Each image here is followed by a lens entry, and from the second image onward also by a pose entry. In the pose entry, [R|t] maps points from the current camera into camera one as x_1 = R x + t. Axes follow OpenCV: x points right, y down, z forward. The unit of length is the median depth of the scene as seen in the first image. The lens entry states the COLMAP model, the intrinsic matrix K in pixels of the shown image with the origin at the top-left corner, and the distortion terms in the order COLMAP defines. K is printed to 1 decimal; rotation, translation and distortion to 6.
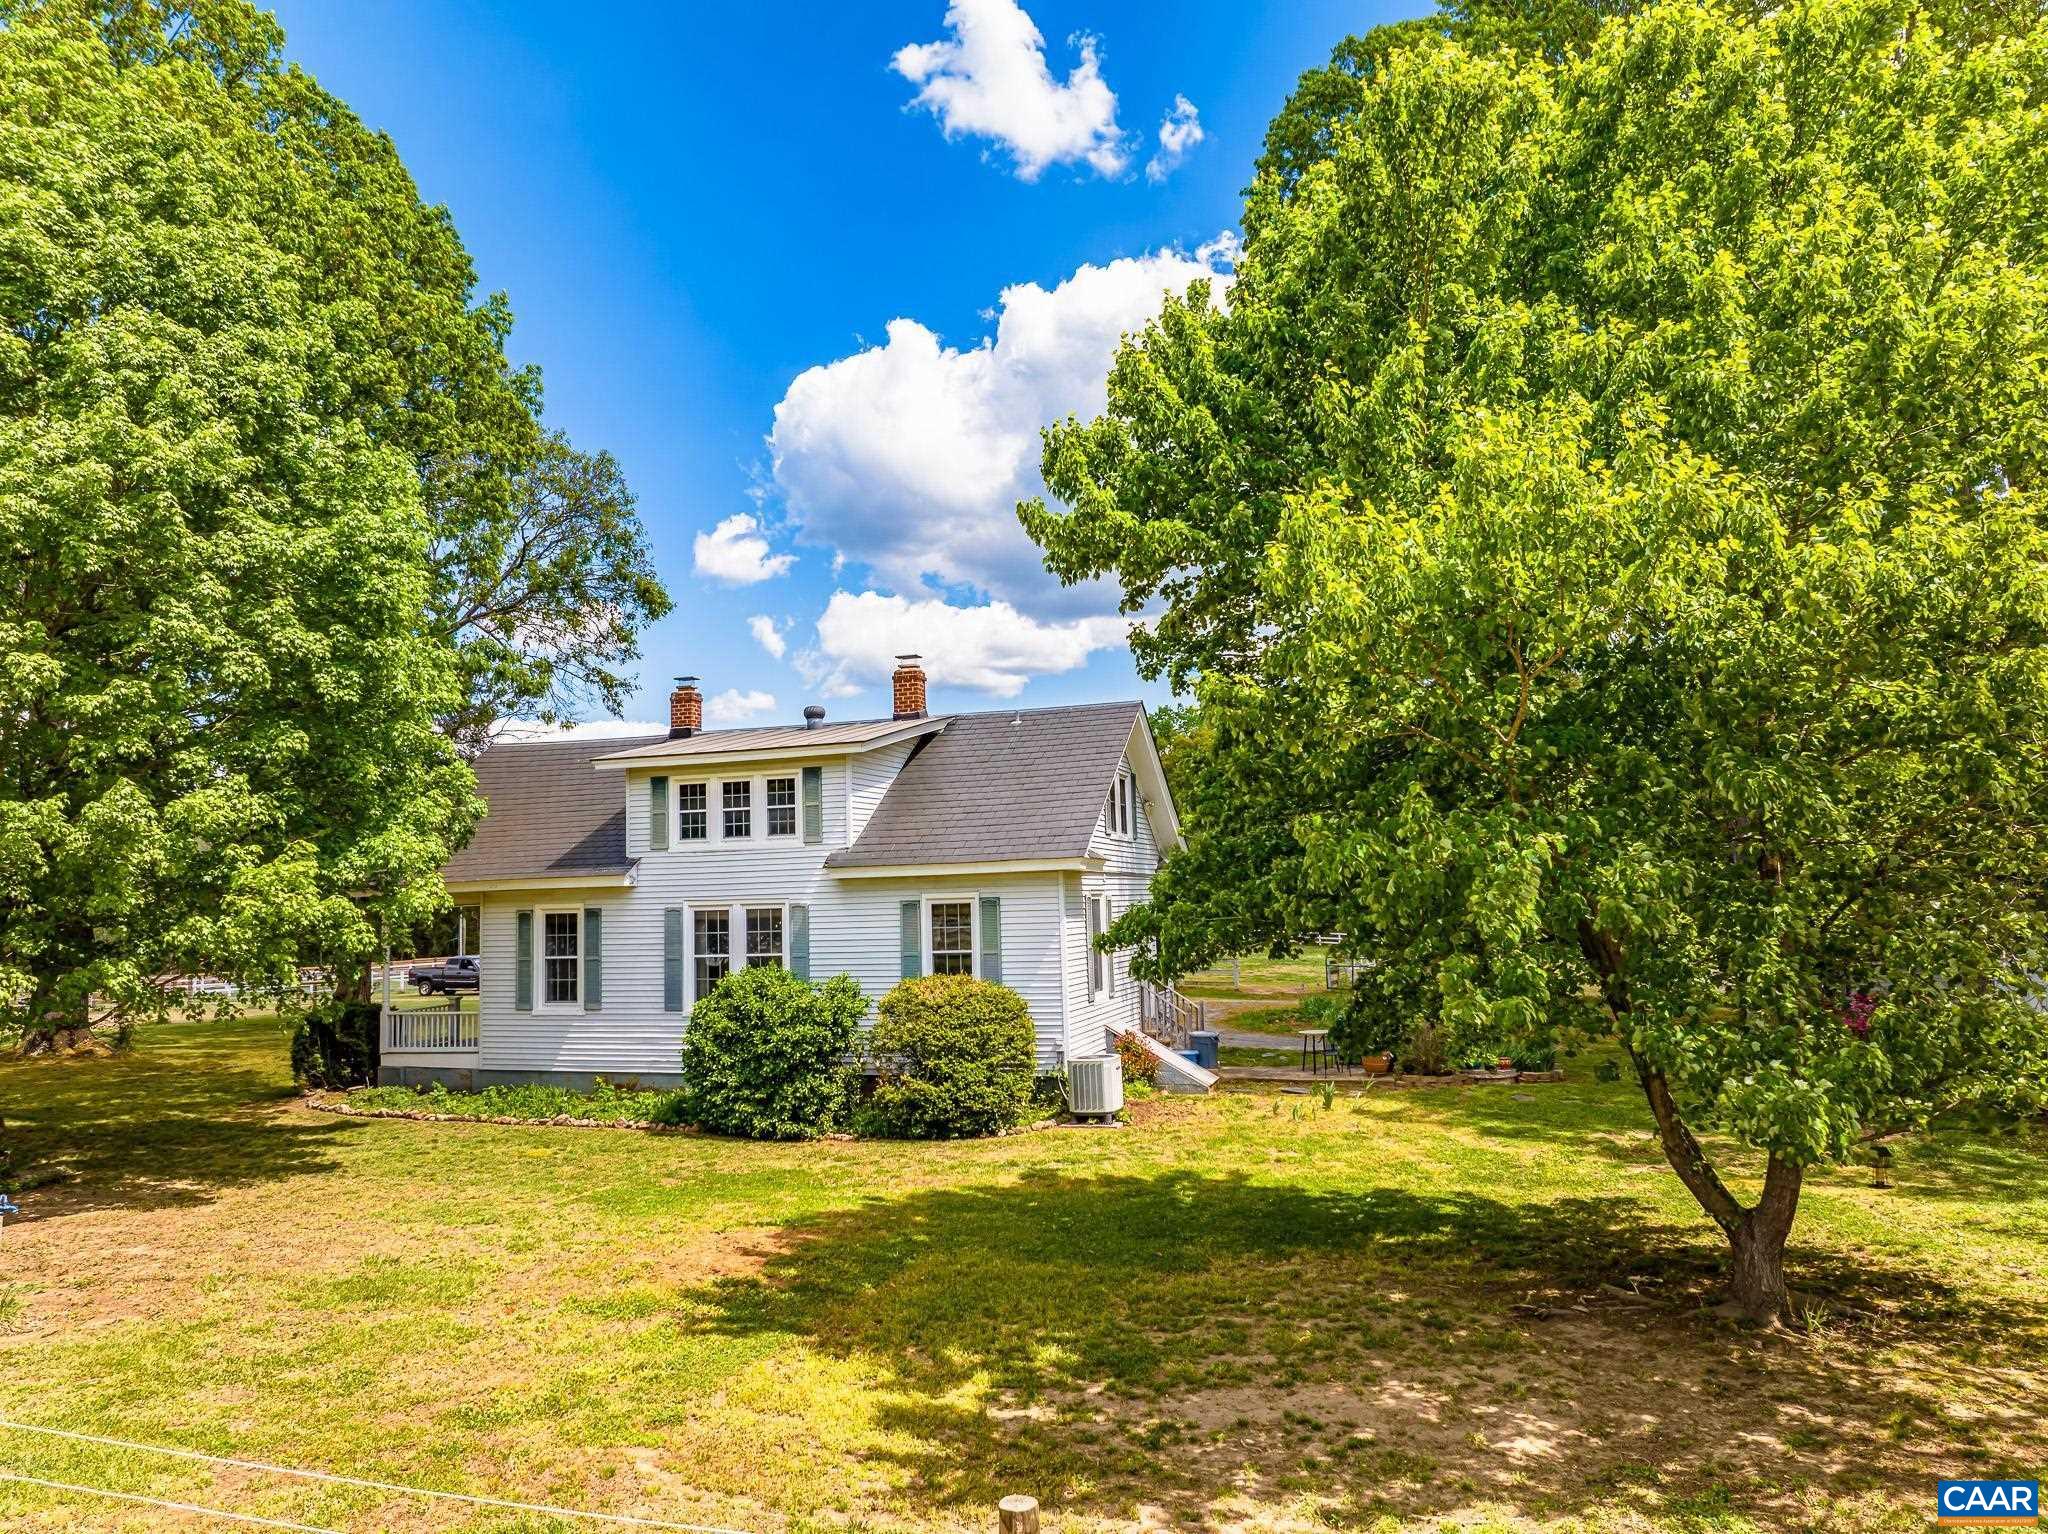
lens RADIAL K [[1417.5, 0, 1024.0], [0, 1417.5, 767.0], [0, 0, 1]] dist [-0.061103, 0.042316]
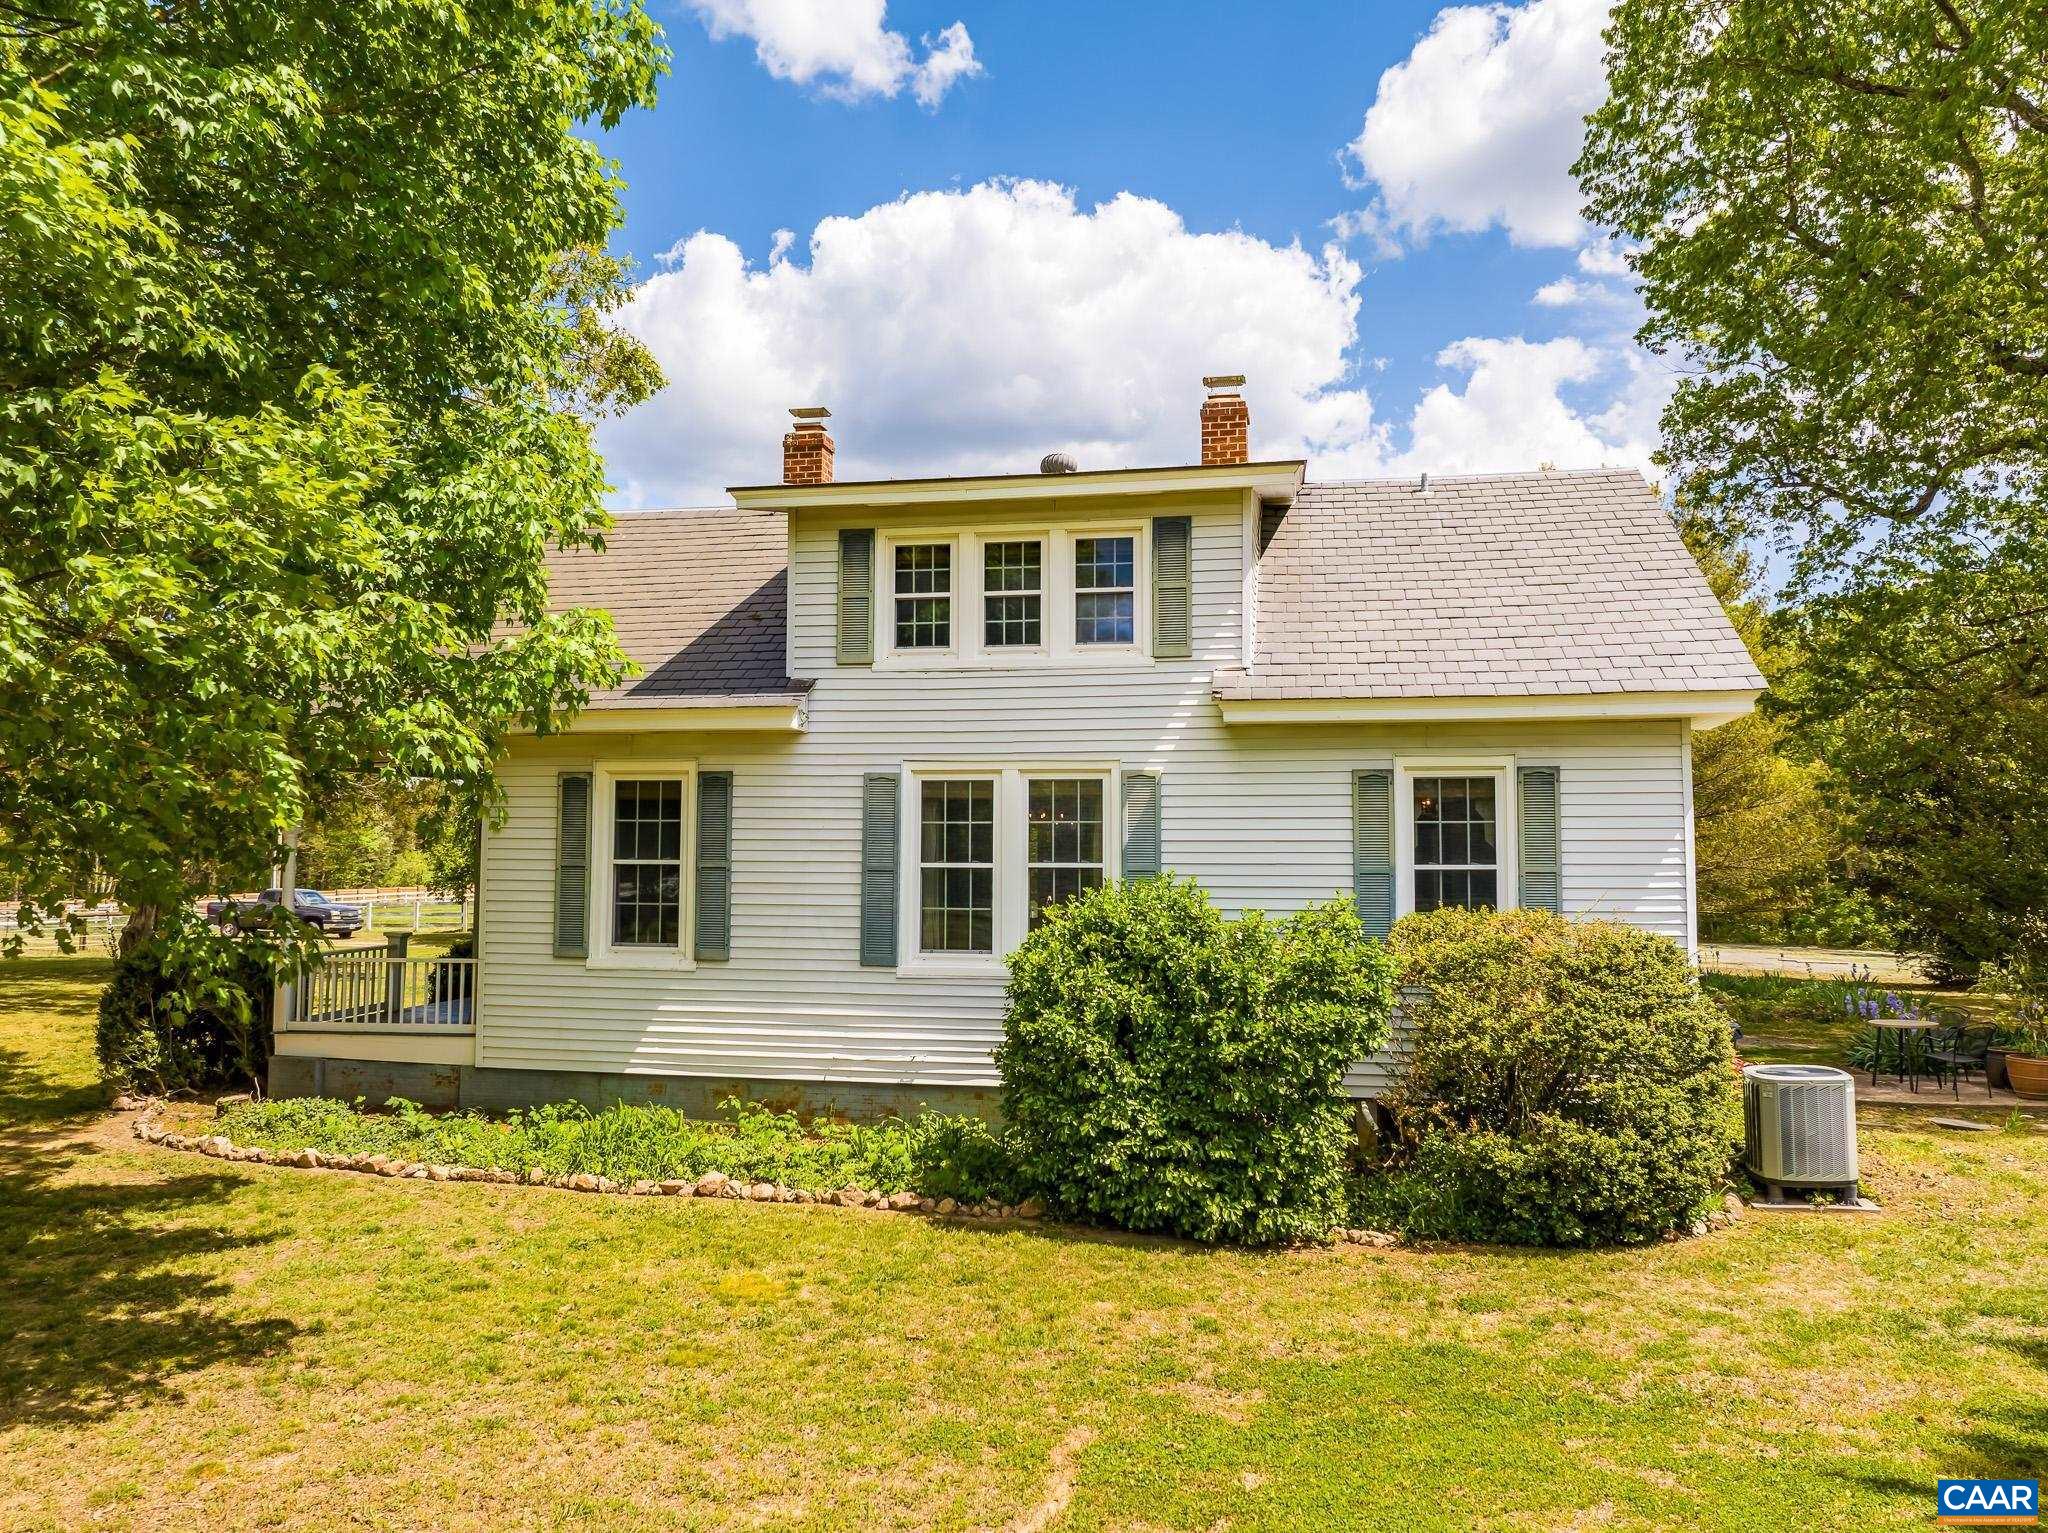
lens RADIAL K [[1444.9, 0, 1024.3], [0, 1444.9, 791.3], [0, 0, 1]] dist [-0.072705, 0.089652]
pose [[0.991356, 0.037865, 0.125617, -0.265638], [-0.044013, 0.997946, 0.046539, 0.079317], [-0.123596, -0.051666, 0.990987, 0.456981]]
